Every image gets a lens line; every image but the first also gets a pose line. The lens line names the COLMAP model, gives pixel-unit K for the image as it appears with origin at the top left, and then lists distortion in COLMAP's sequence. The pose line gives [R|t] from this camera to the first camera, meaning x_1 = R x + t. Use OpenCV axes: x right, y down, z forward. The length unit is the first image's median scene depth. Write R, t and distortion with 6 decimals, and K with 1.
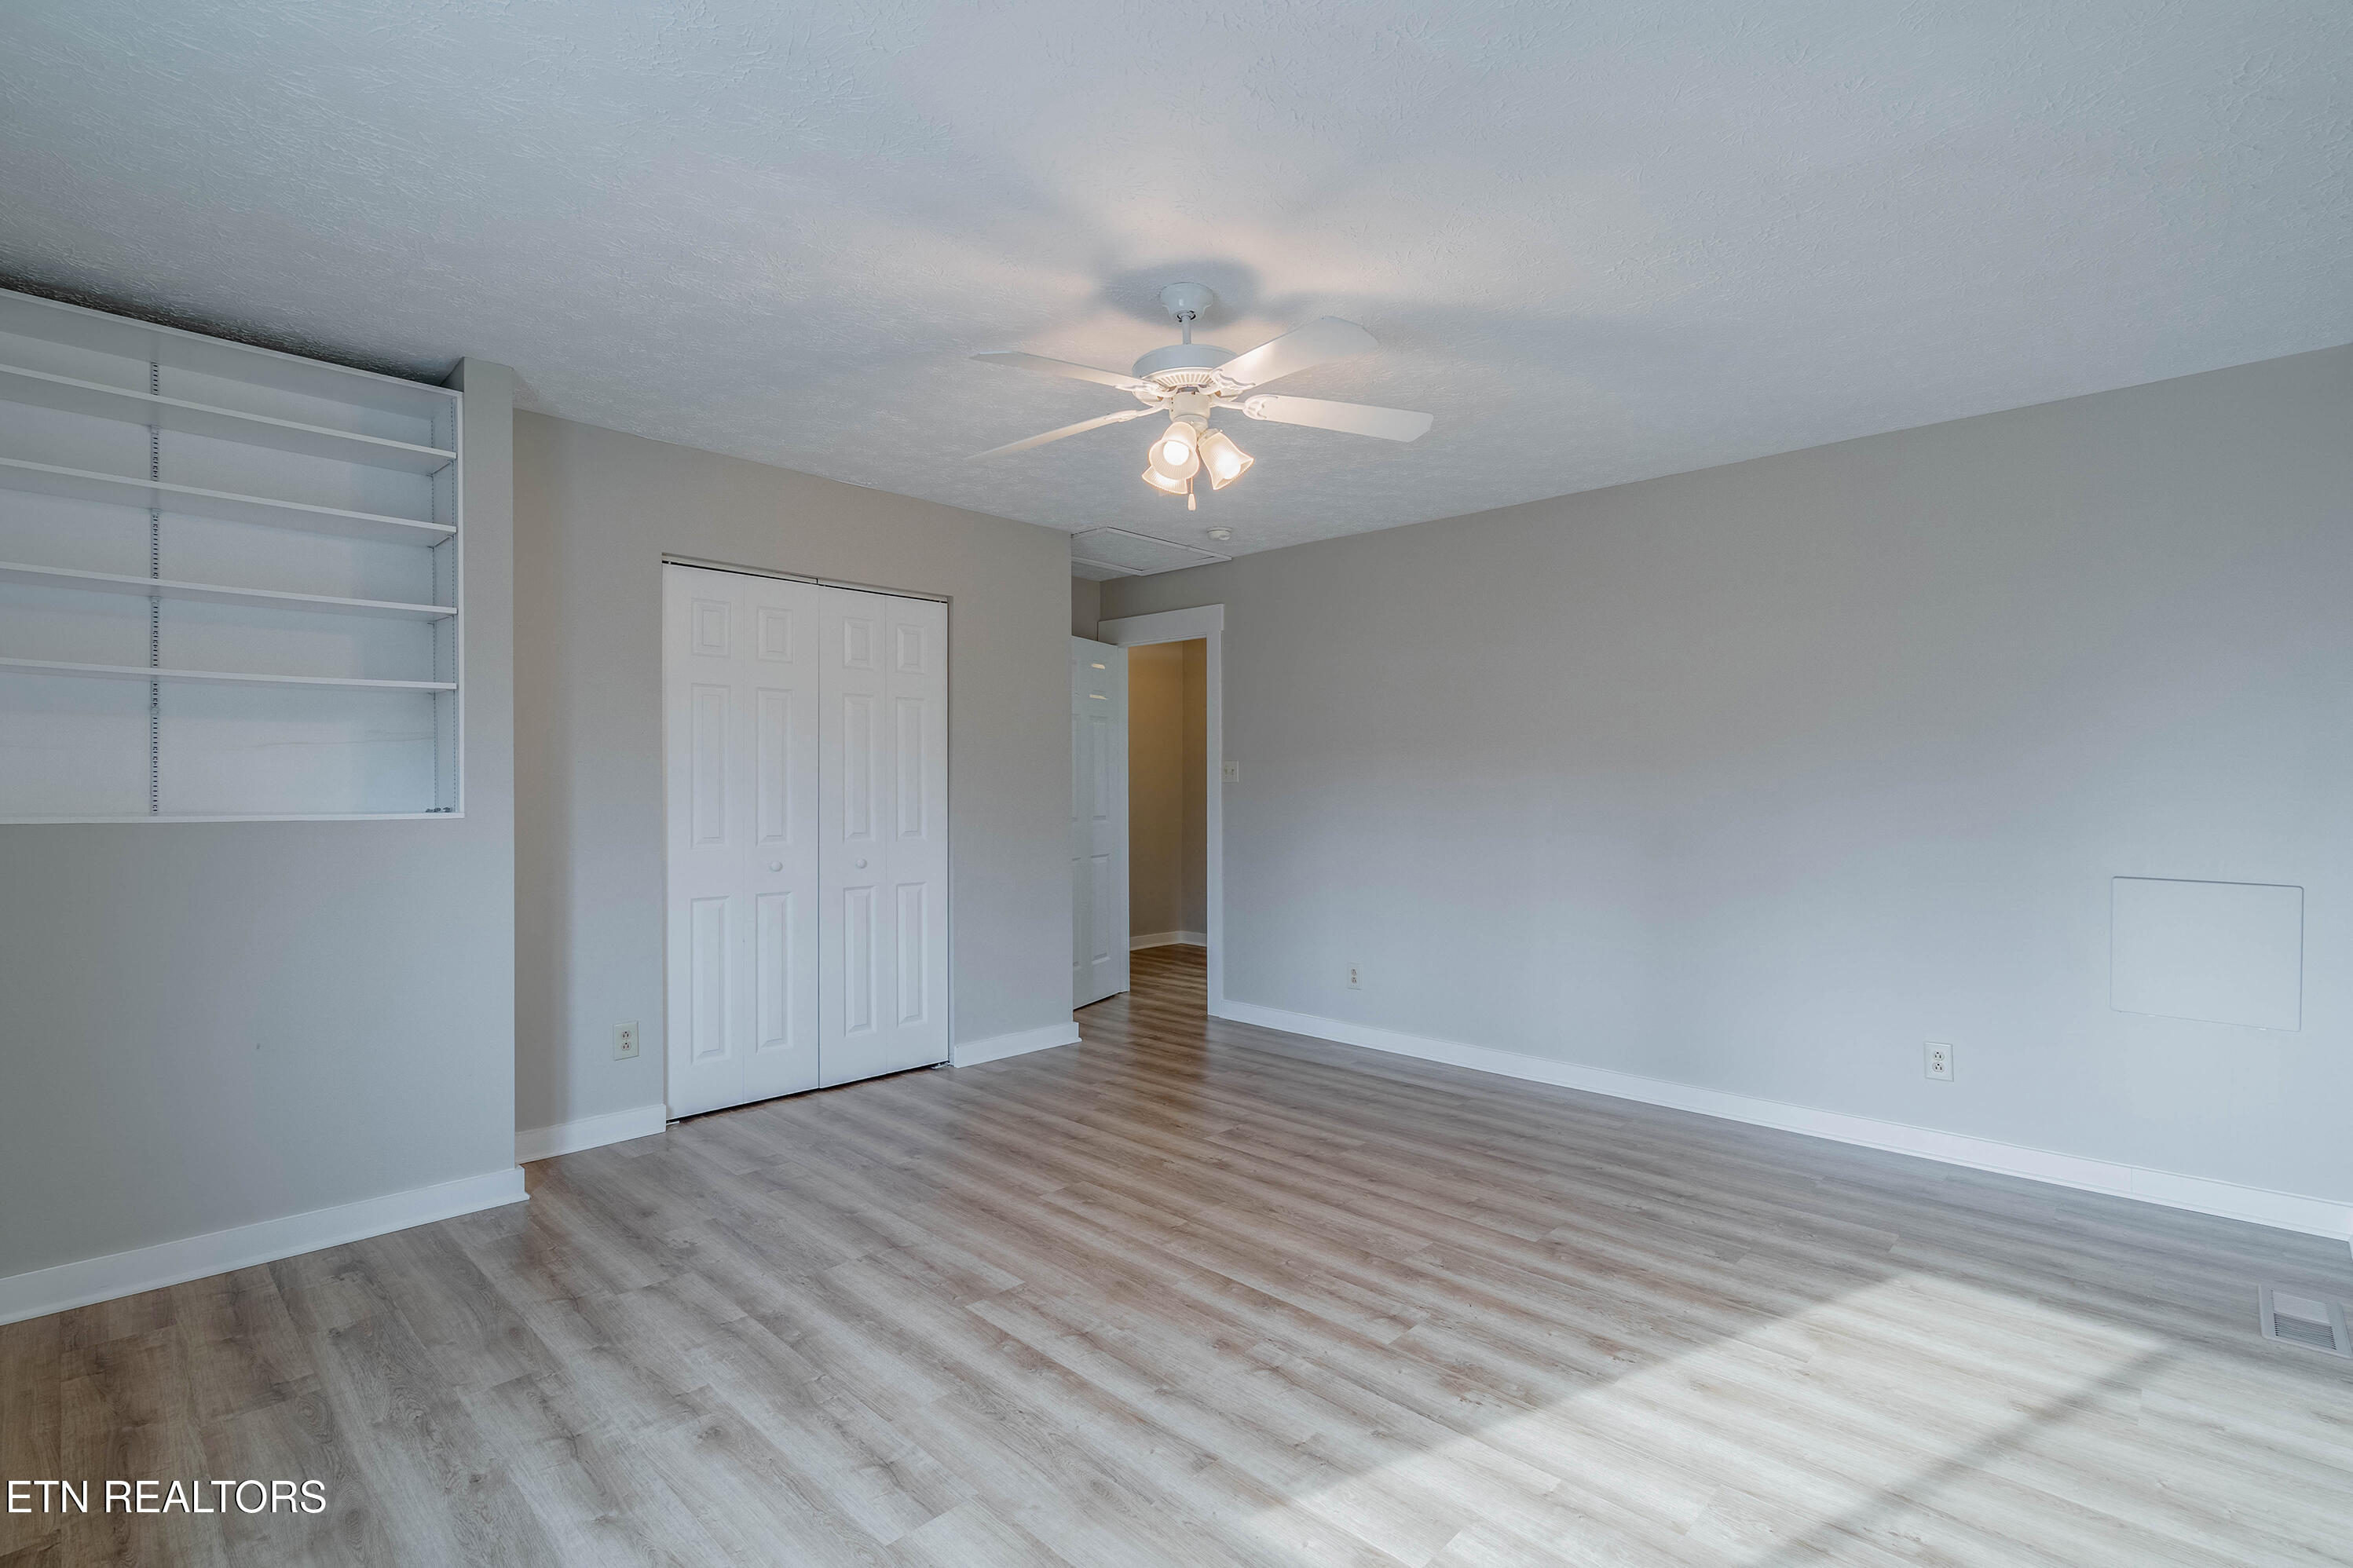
lens RADIAL K [[1097.3, 0, 1169.8], [0, 1097.3, 794.9], [0, 0, 1]] dist [-0.002281, -0.000767]
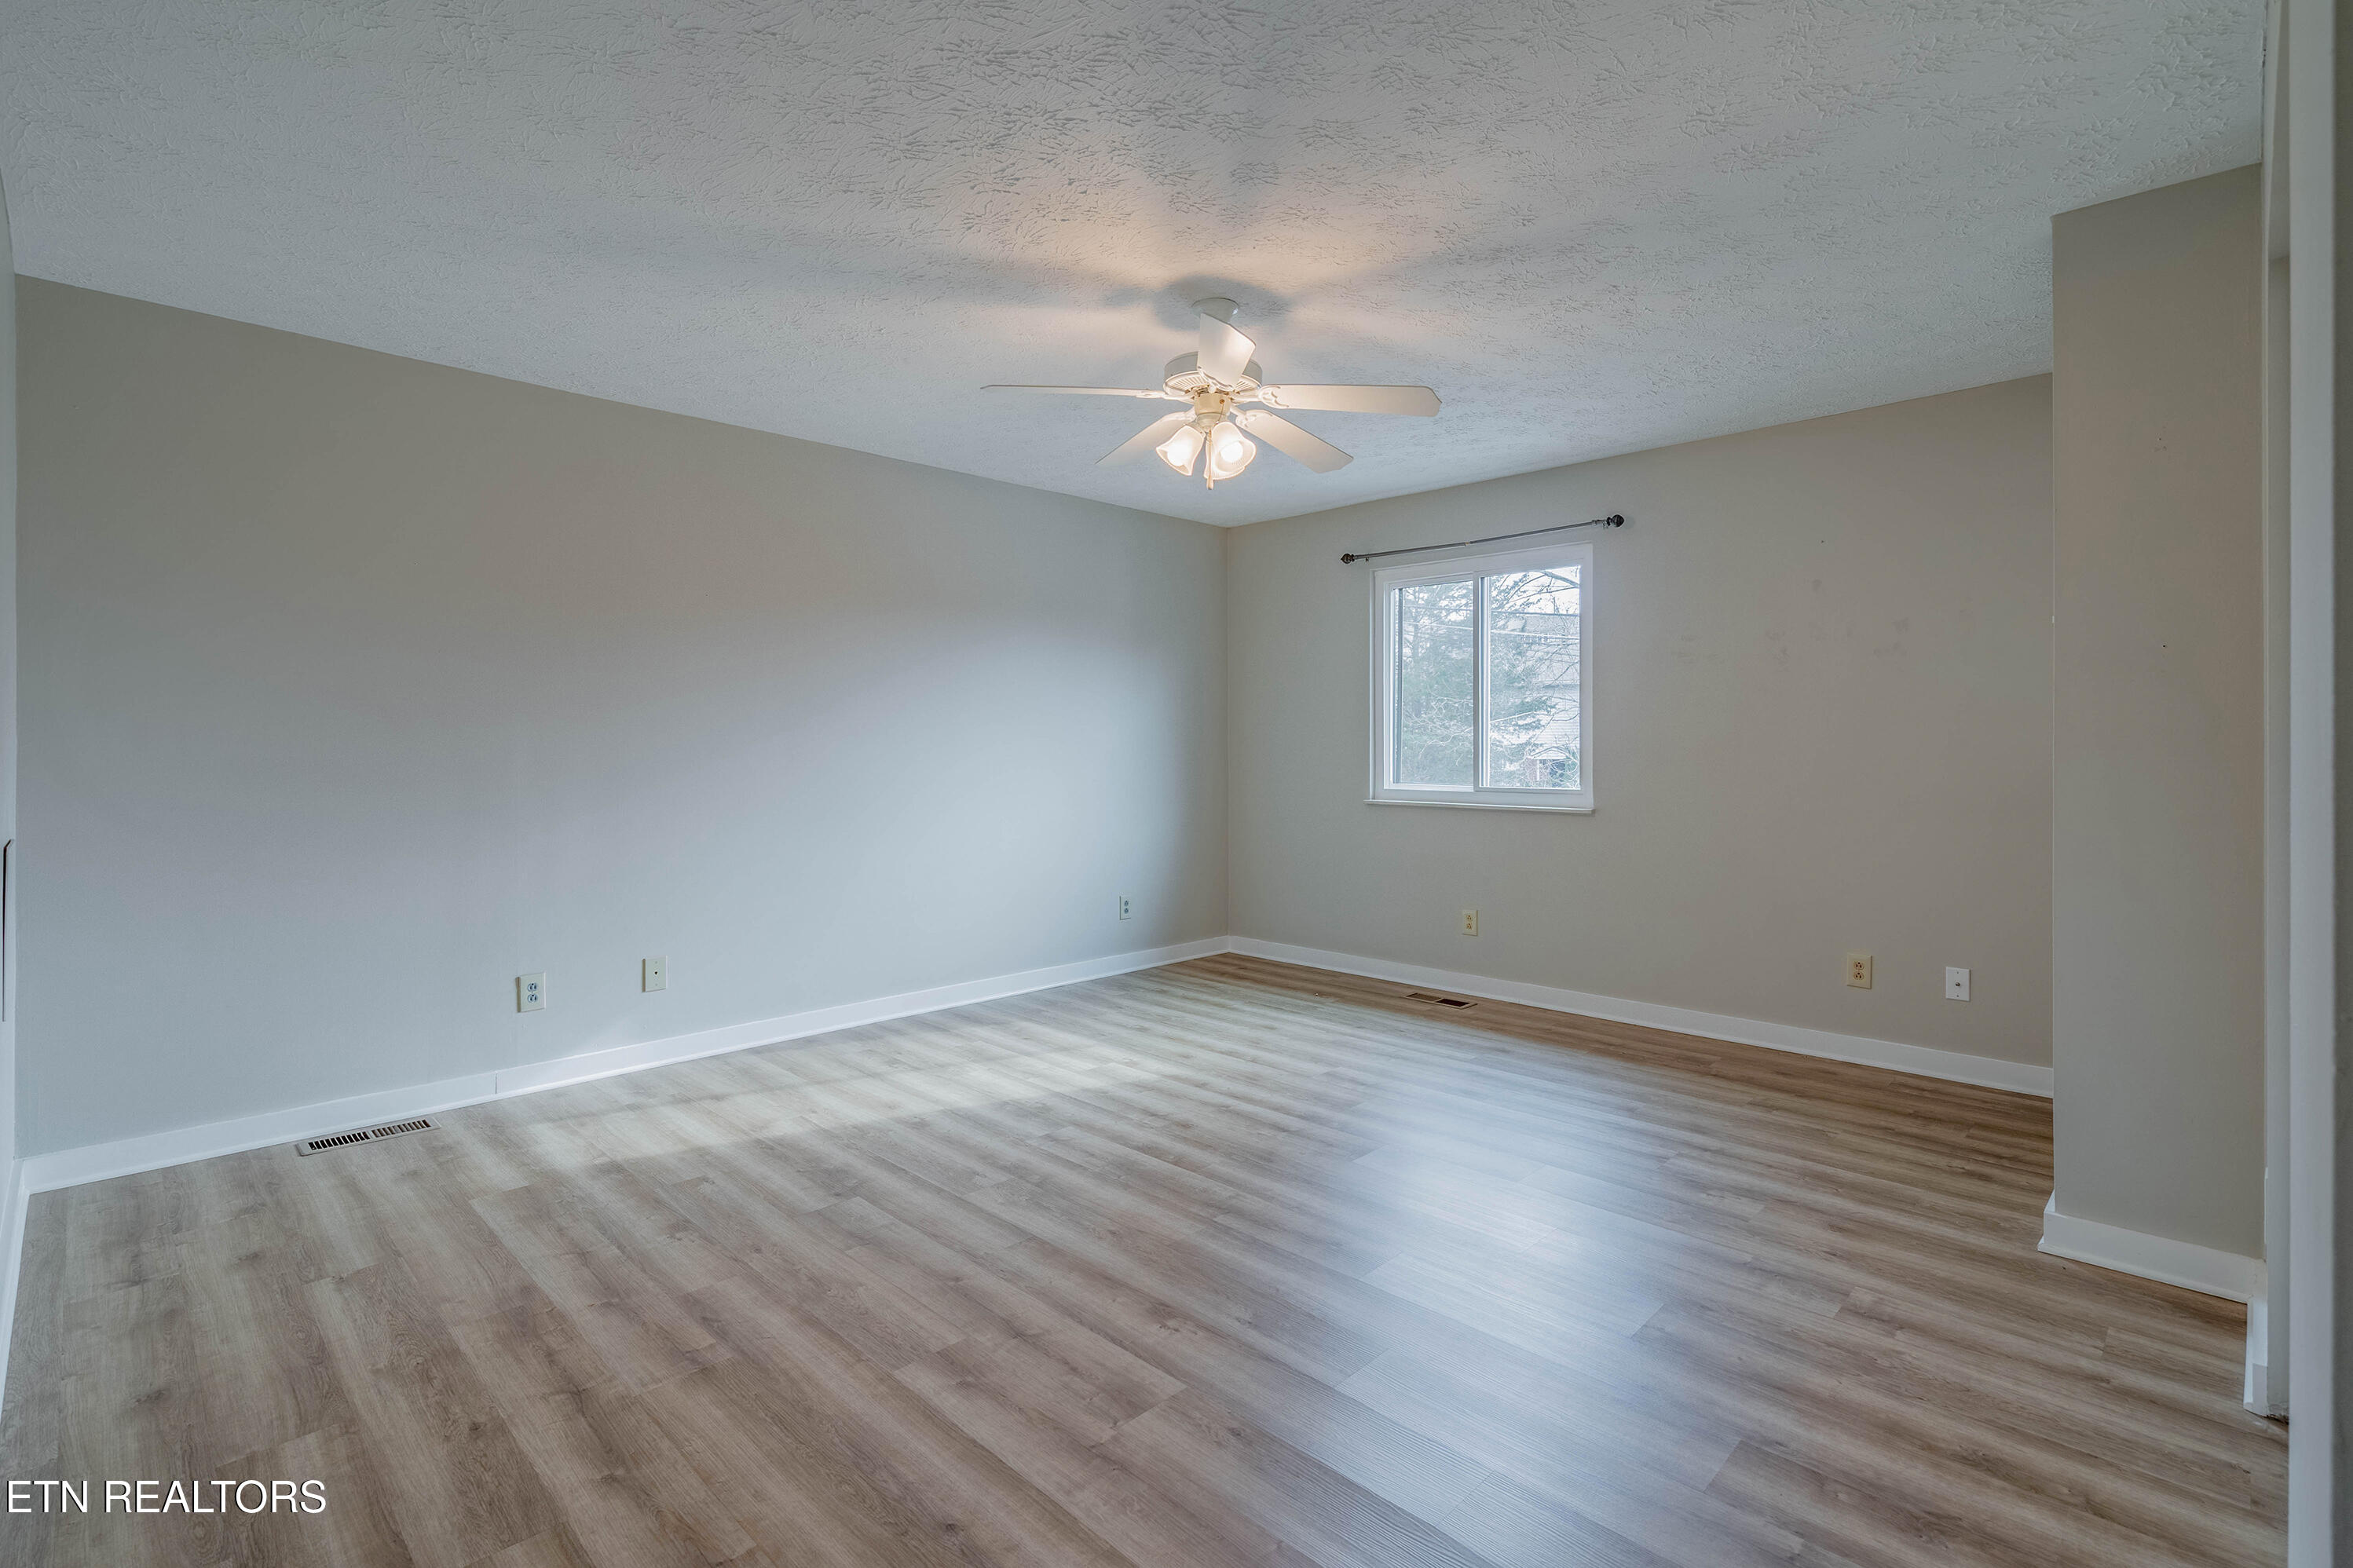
lens RADIAL K [[1097.3, 0, 1176.6], [0, 1097.3, 764.0], [0, 0, 1]] dist [-0.002281, -0.000767]
pose [[-0.999964, -0.002276, 0.008143, 0.042397], [-0.002088, 0.999733, 0.023003, -0.003230], [-0.008193, 0.022985, -0.999702, 2.047140]]
